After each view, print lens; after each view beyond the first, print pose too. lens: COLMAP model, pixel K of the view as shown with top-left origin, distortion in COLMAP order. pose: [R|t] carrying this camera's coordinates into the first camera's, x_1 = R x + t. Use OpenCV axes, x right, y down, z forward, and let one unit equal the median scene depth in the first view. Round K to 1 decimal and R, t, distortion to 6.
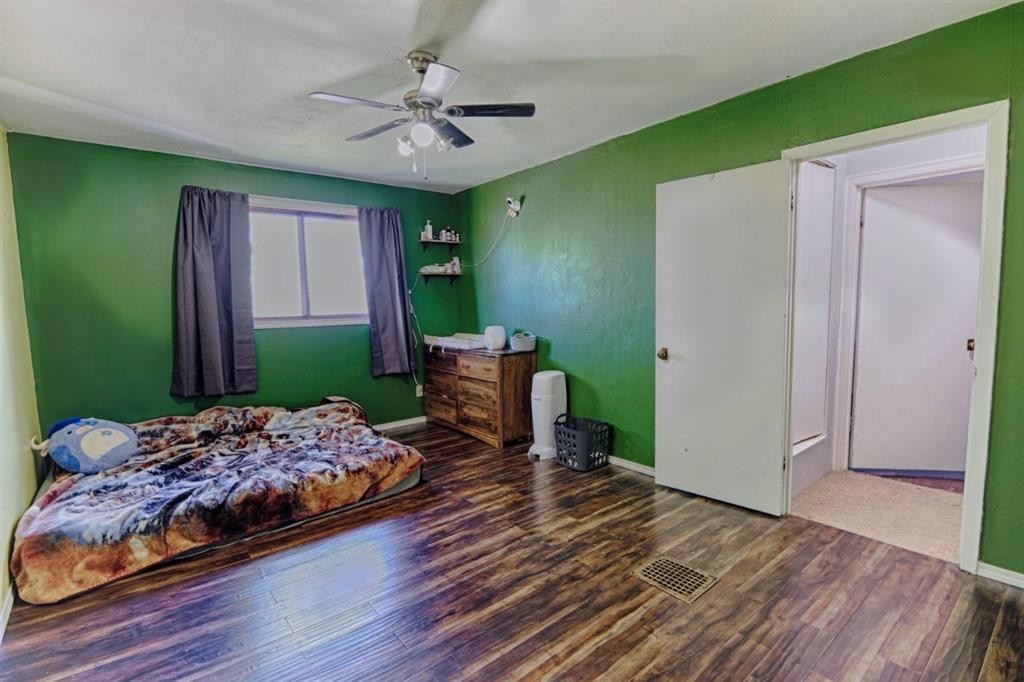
lens RADIAL K [[486.6, 0, 510.3], [0, 486.6, 348.2], [0, 0, 1]] dist [0.009542, -0.015363]
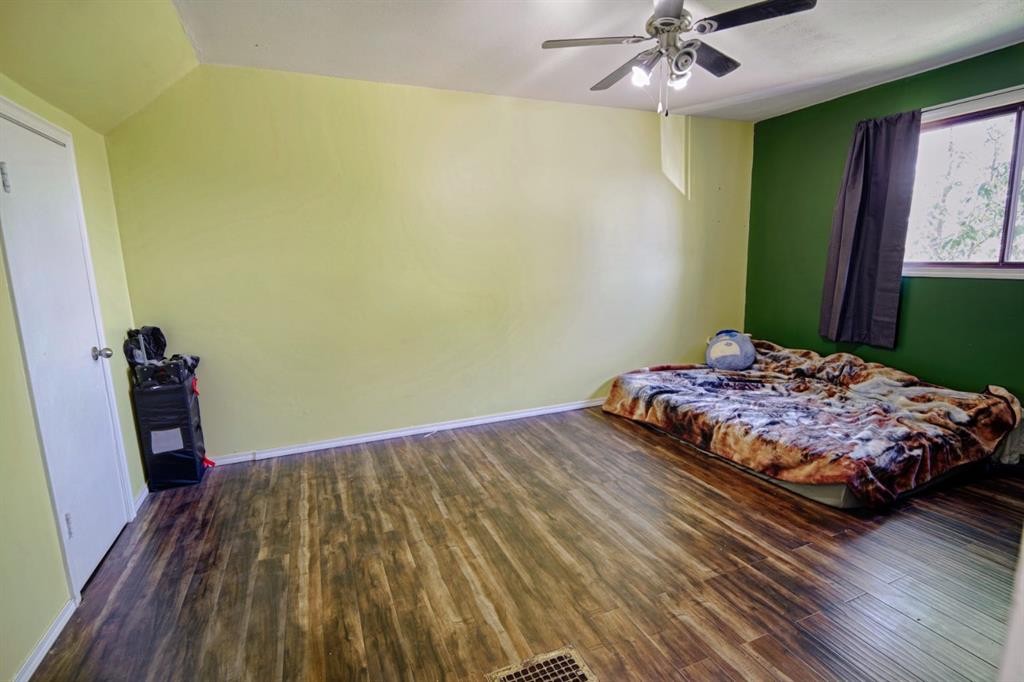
lens RADIAL K [[486.6, 0, 510.3], [0, 486.6, 348.2], [0, 0, 1]] dist [0.009542, -0.015363]
pose [[-0.290304, 0.202146, -0.935340, 0.634725], [-0.059376, 0.971745, 0.228443, -0.092392], [0.955091, 0.121854, -0.270099, 0.780074]]
